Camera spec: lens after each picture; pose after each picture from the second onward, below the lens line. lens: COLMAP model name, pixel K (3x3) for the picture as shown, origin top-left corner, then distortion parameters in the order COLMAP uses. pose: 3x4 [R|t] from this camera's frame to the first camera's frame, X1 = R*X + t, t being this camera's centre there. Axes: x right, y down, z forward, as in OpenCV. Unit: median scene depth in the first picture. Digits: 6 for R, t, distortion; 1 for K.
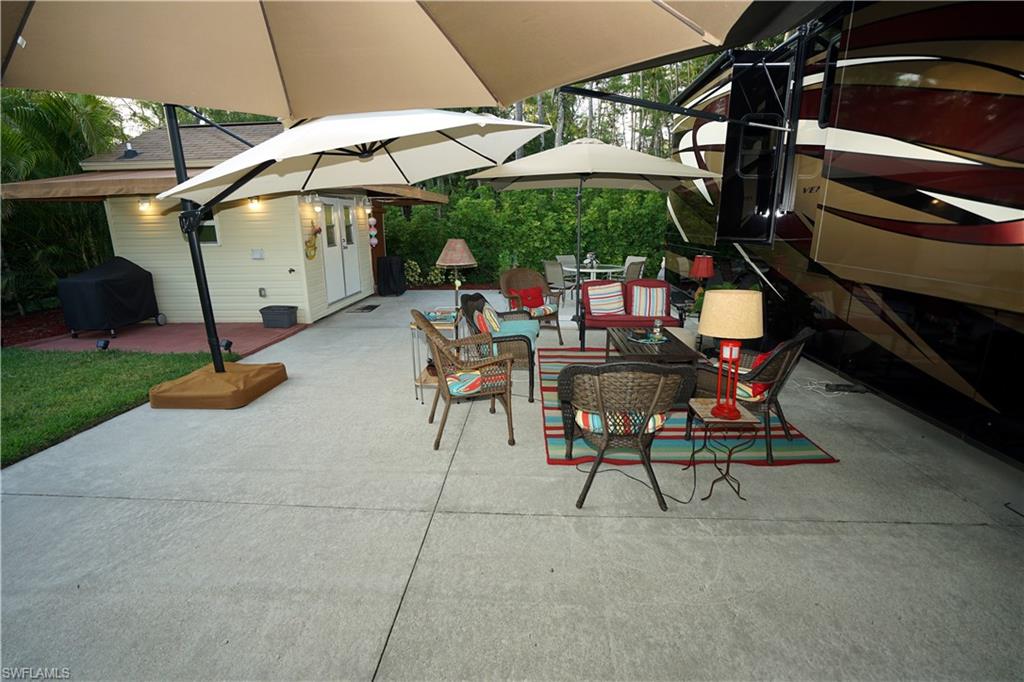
lens RADIAL K [[472.0, 0, 507.7], [0, 472.0, 343.0], [0, 0, 1]] dist [-0.065459, 0.034756]
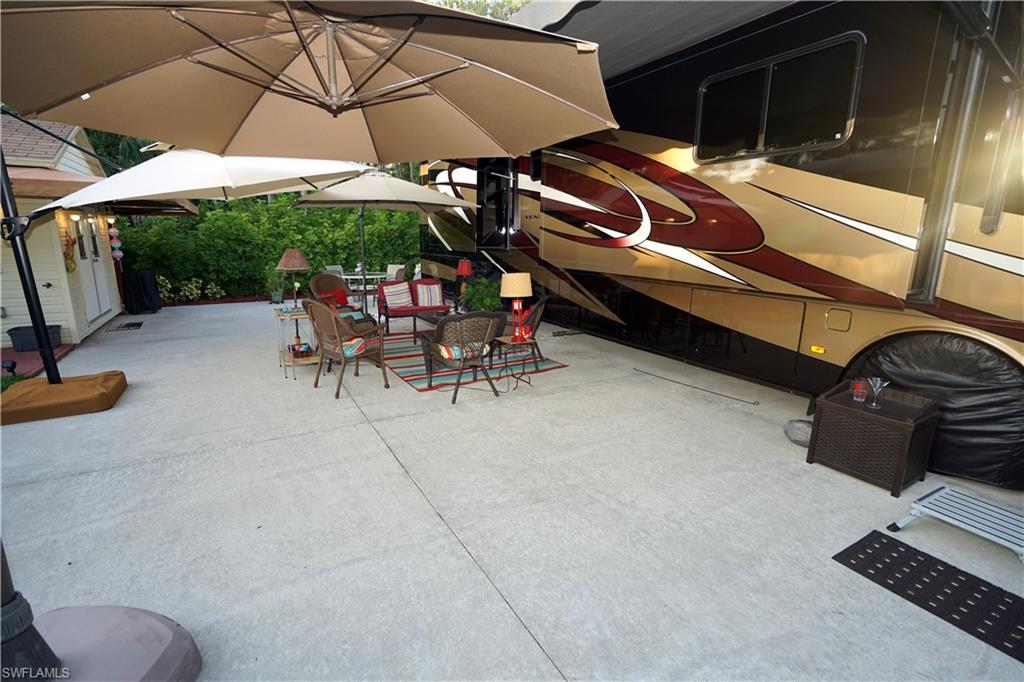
lens RADIAL K [[472.0, 0, 507.7], [0, 472.0, 343.0], [0, 0, 1]] dist [-0.065459, 0.034756]
pose [[0.835604, -0.105303, 0.539144, -0.287527], [0.120494, 0.992688, 0.007136, 0.072685], [-0.535954, 0.059001, 0.842183, -0.272265]]
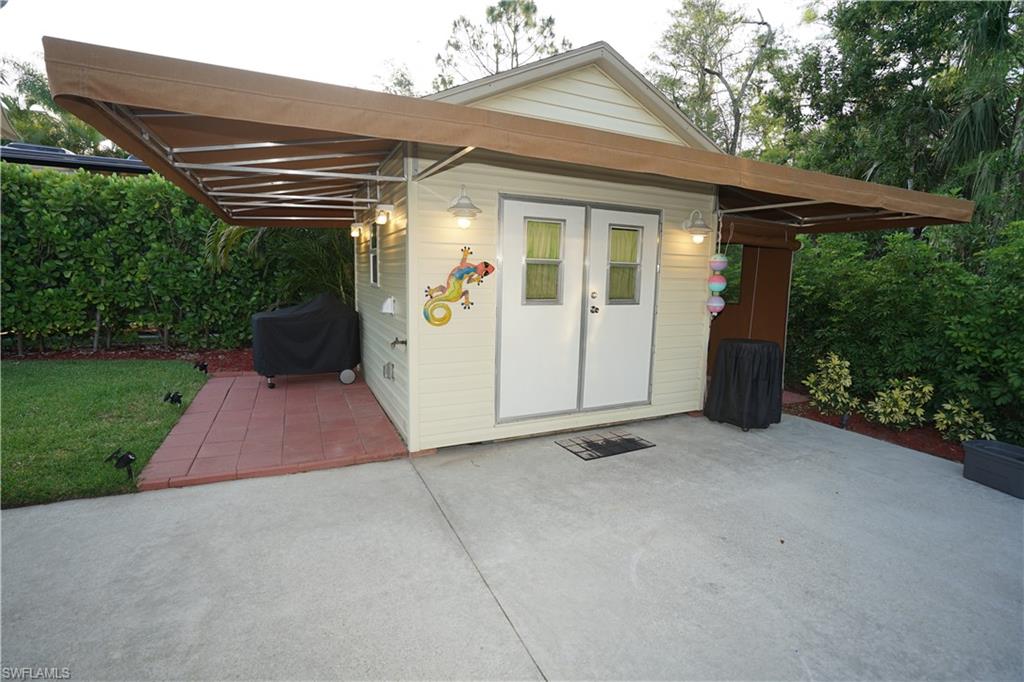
lens RADIAL K [[472.0, 0, 507.7], [0, 472.0, 343.0], [0, 0, 1]] dist [-0.065459, 0.034756]
pose [[0.476168, 0.155146, -0.865560, 0.049992], [-0.252849, 0.966901, 0.034212, -0.271697], [0.842218, 0.202565, 0.499635, 1.136928]]
